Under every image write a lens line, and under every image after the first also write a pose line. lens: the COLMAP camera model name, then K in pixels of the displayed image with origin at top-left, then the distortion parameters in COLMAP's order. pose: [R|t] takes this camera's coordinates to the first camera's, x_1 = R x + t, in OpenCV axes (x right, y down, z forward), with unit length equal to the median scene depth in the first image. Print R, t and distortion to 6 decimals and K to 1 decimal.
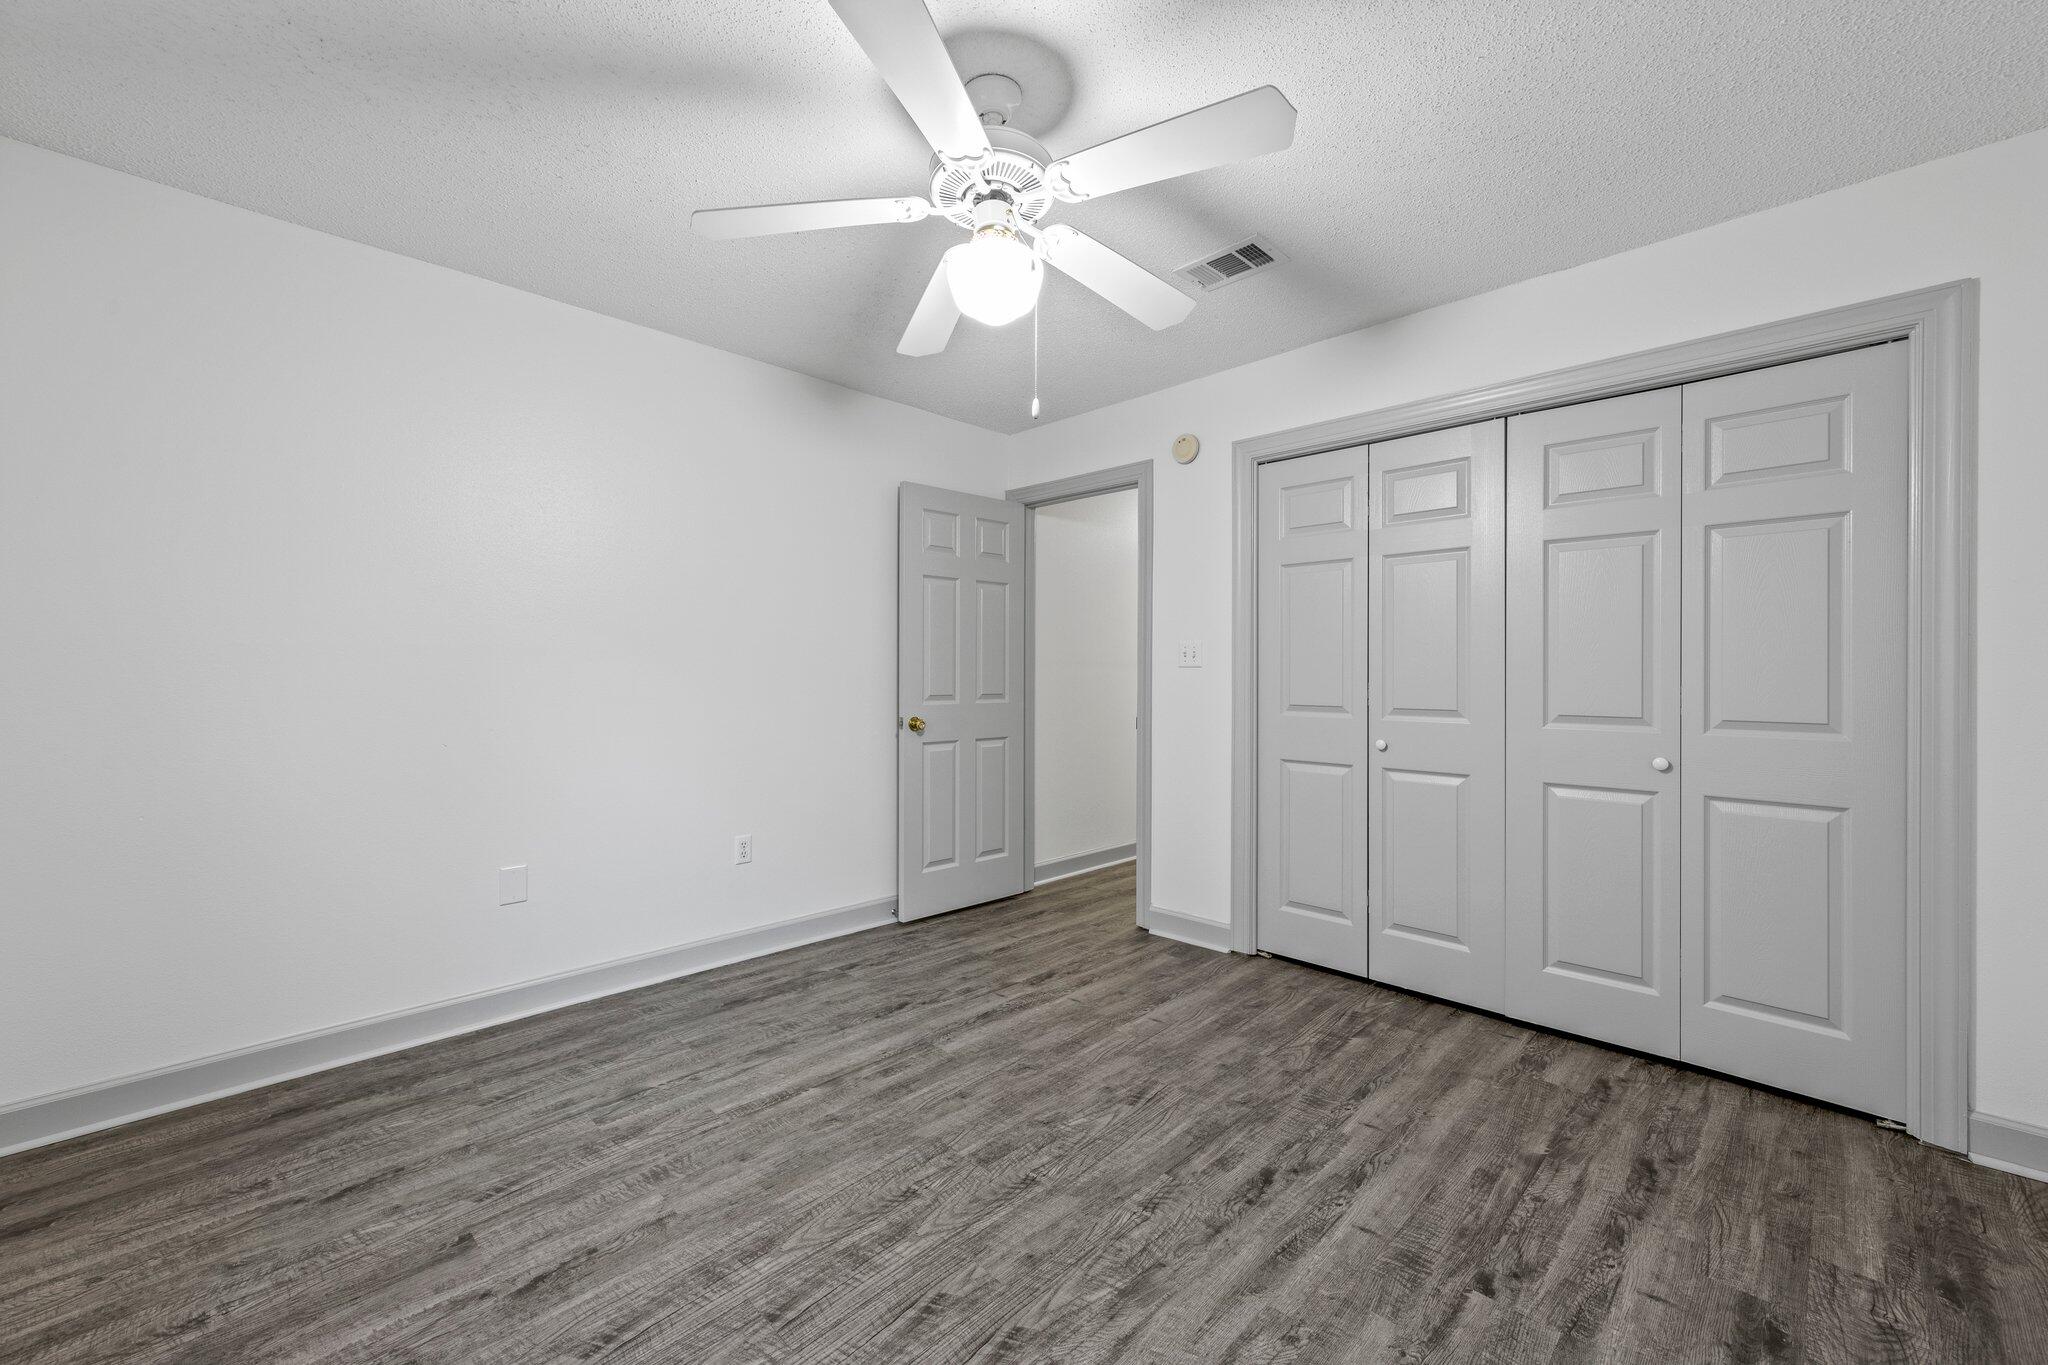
lens RADIAL K [[800.7, 0, 1017.8], [0, 800.7, 673.3], [0, 0, 1]] dist [0.000302, -0.000001]
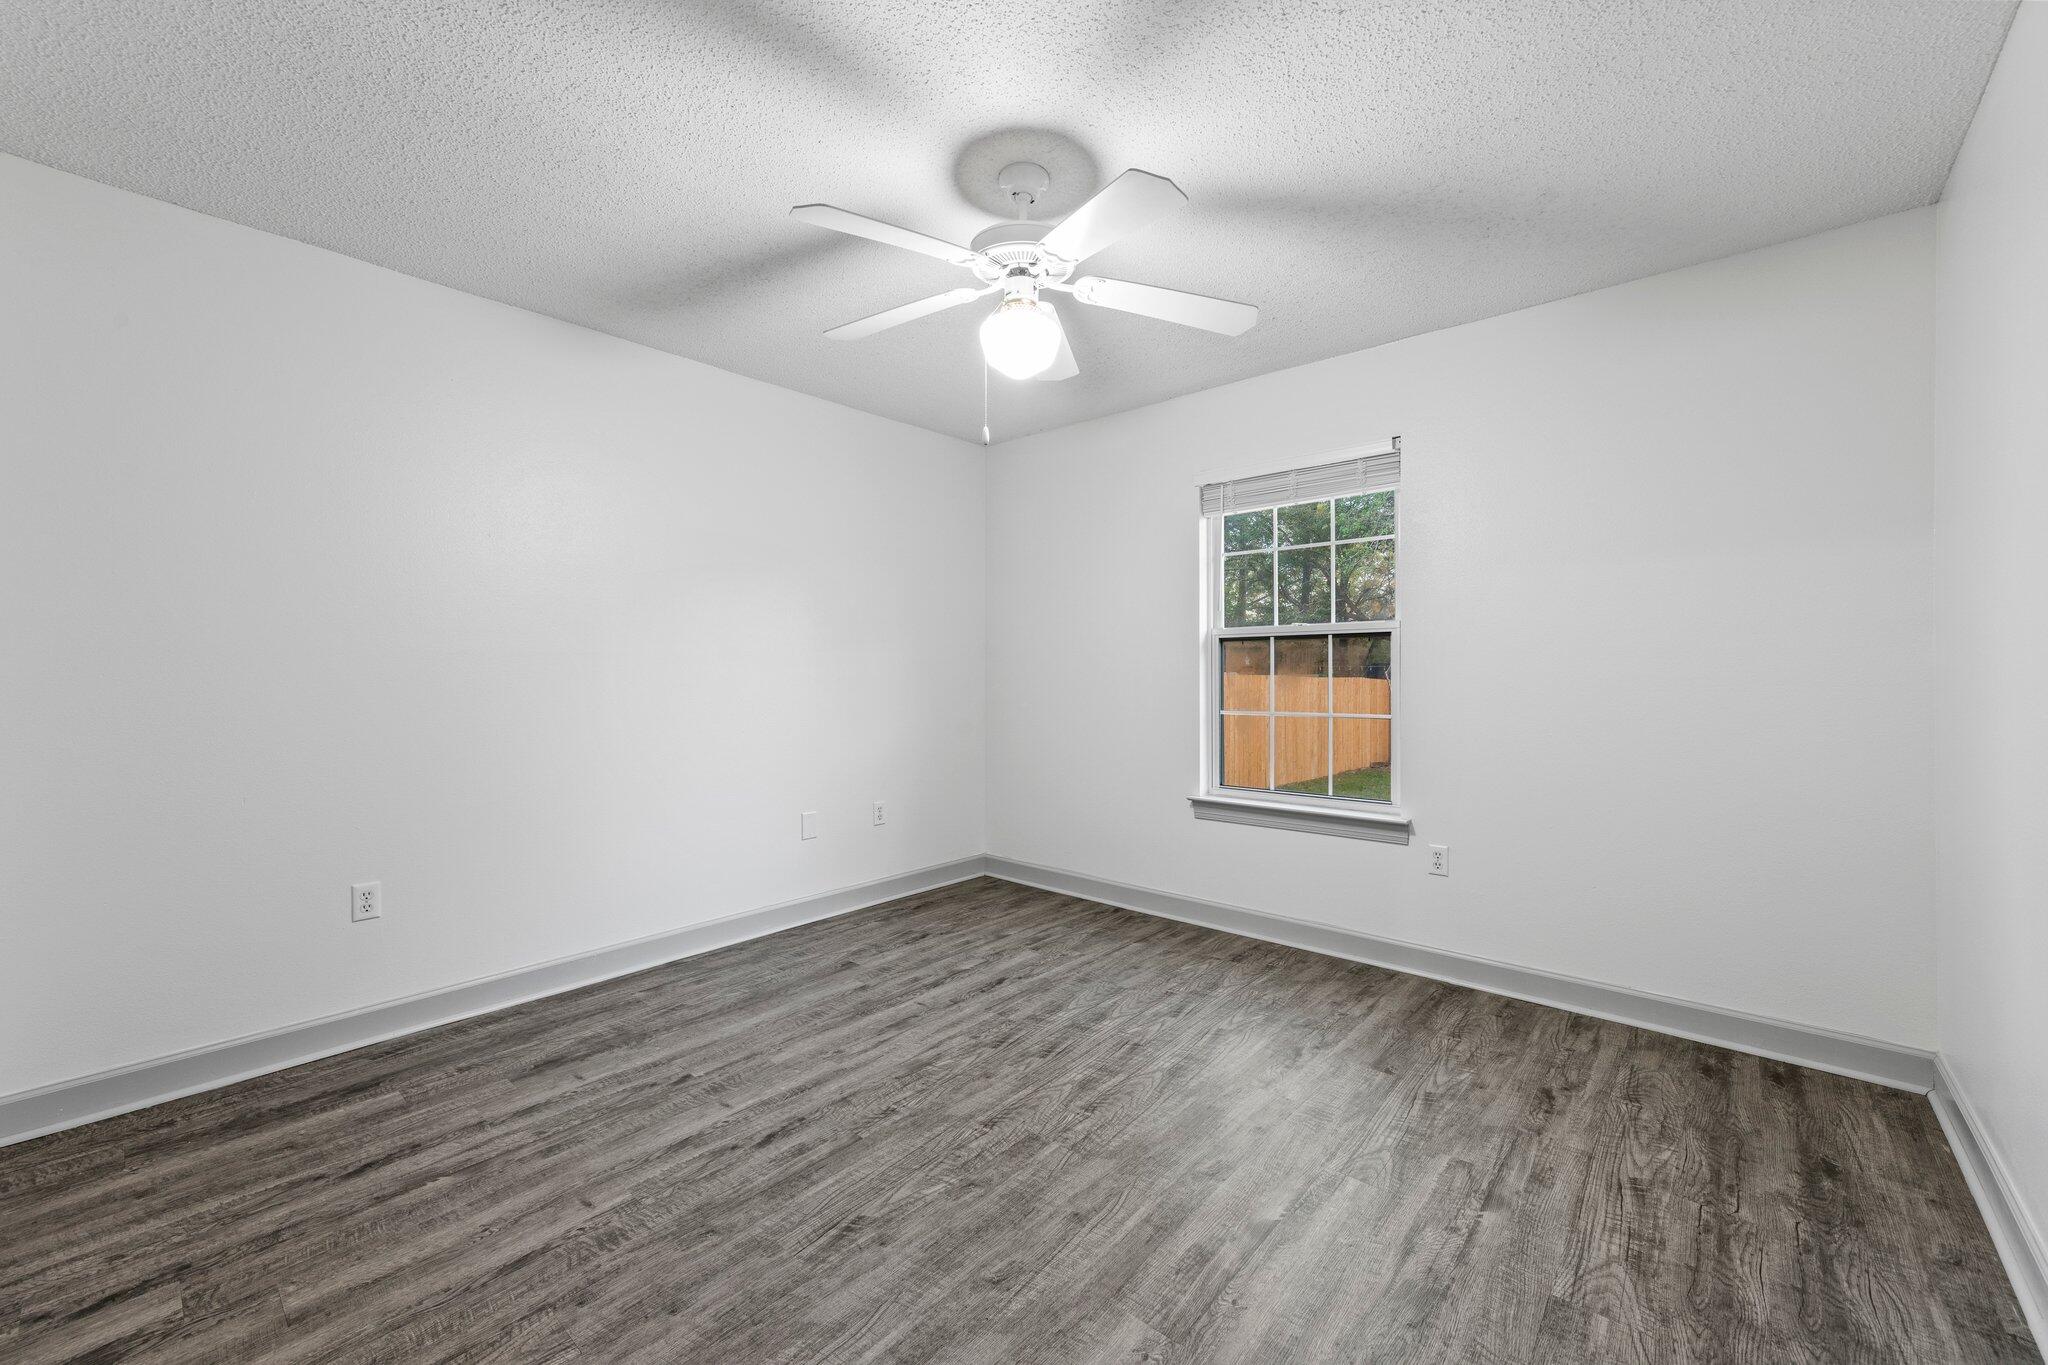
lens RADIAL K [[800.7, 0, 1021.5], [0, 800.7, 678.1], [0, 0, 1]] dist [0.000302, -0.000001]
pose [[-0.997942, -0.002319, -0.064087, 0.040885], [-0.002559, 0.999990, 0.003664, 0.006151], [0.064078, 0.003820, -0.997938, 2.029551]]
